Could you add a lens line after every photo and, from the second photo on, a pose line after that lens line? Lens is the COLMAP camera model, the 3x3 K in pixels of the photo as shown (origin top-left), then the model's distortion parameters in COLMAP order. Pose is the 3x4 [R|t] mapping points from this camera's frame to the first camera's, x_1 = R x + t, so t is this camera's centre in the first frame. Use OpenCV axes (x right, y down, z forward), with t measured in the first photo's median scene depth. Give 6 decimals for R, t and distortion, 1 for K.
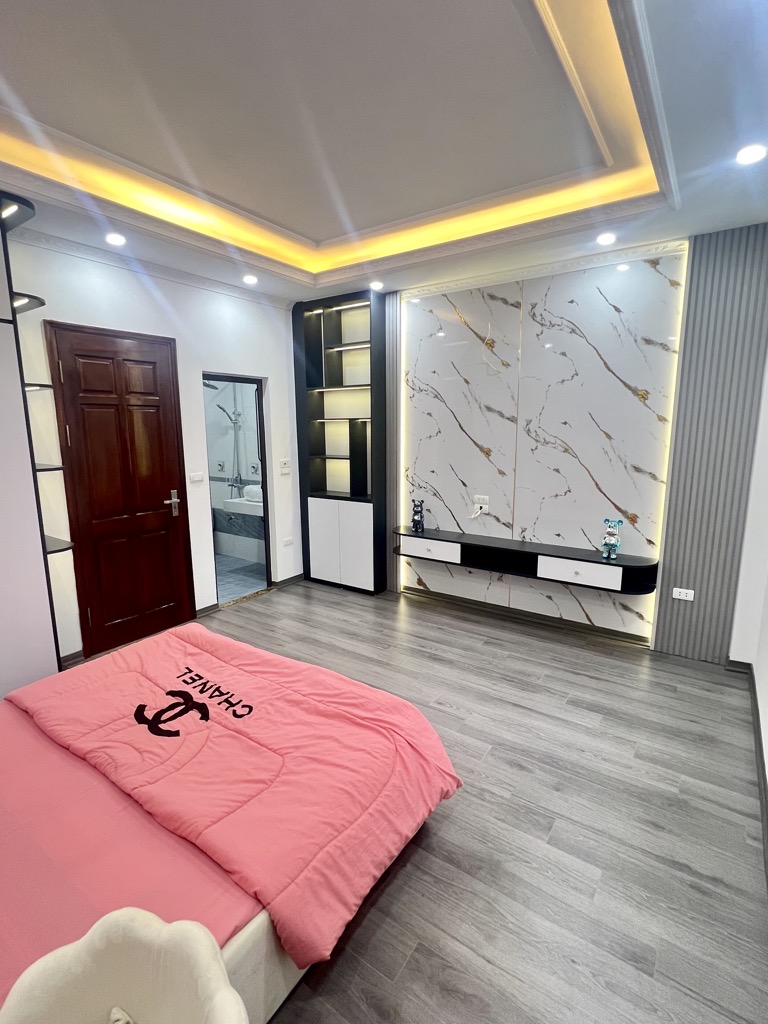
lens RADIAL K [[476.5, 0, 380.6], [0, 476.5, 508.5], [0, 0, 1]] dist [-0.003077, -0.000149]
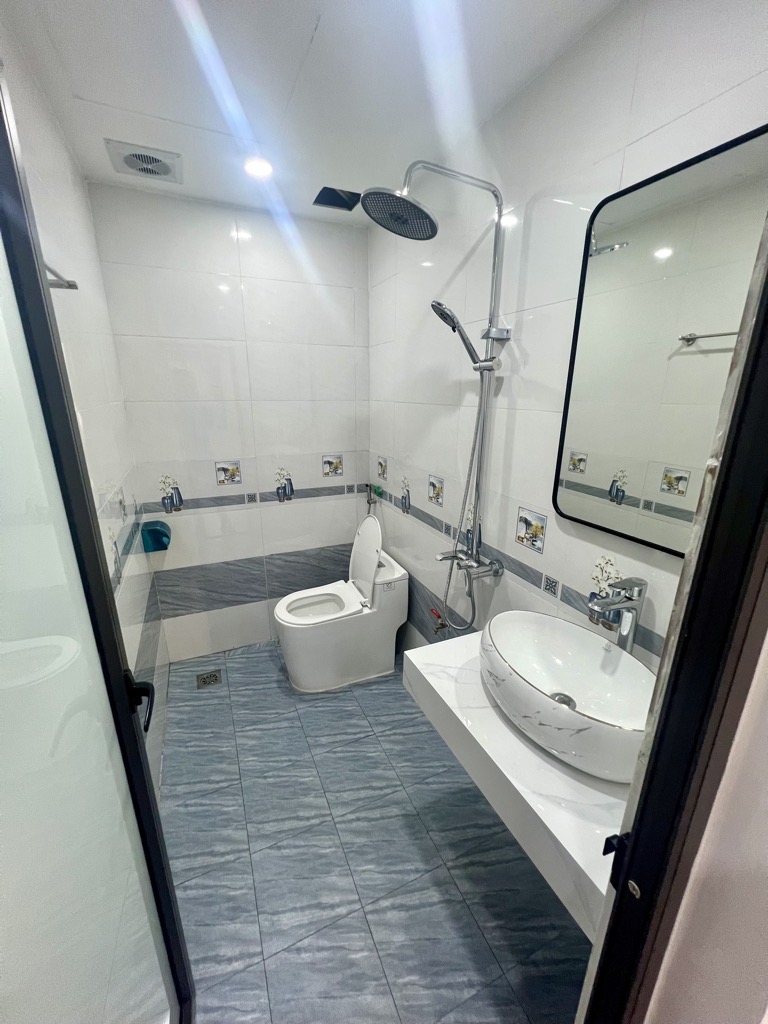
lens RADIAL K [[408.9, 0, 383.0], [0, 408.9, 509.2], [0, 0, 1]] dist [-0.002257, -0.000173]
pose [[0.860098, 0.155615, -0.485815, -0.219622], [-0.096041, 0.984703, 0.145384, -0.122692], [0.501007, -0.078387, 0.861886, 0.729670]]
